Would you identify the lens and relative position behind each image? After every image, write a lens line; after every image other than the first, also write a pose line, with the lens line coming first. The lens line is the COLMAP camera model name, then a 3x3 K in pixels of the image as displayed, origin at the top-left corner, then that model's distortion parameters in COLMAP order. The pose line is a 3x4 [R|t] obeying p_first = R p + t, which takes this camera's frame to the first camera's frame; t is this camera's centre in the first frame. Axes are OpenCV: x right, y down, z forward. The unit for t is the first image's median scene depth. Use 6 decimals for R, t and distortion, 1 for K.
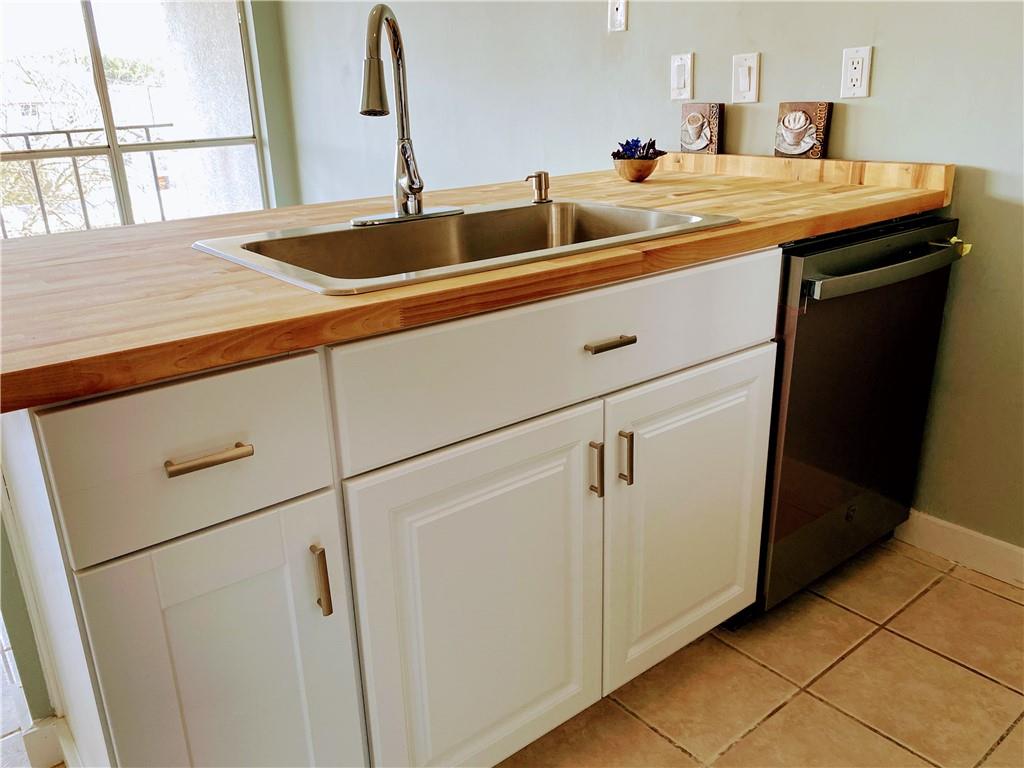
lens RADIAL K [[822.7, 0, 512.0], [0, 822.7, 384.0], [0, 0, 1]] dist [0.011954, -0.002572]
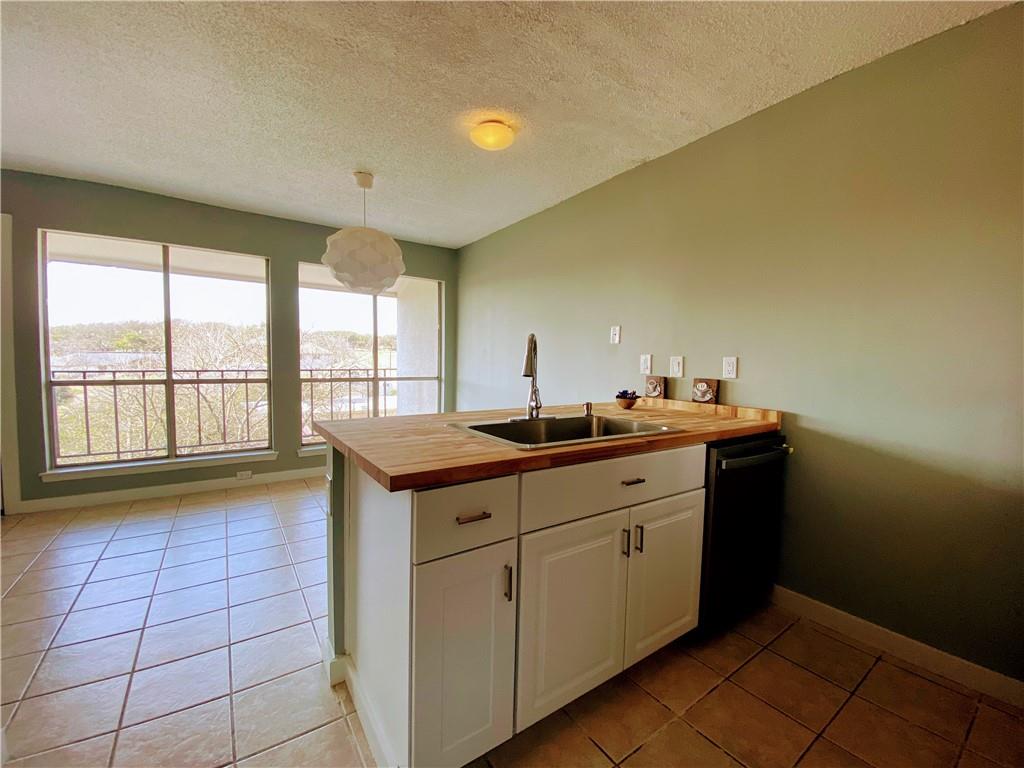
lens RADIAL K [[425.8, 0, 512.9], [0, 425.8, 390.4], [0, 0, 1]] dist [-0.000893, -0.000388]
pose [[0.996852, 0.059435, -0.052477, -0.111611], [-0.071289, 0.961575, -0.265125, 0.028657], [0.034703, 0.268032, 0.962785, -0.114818]]
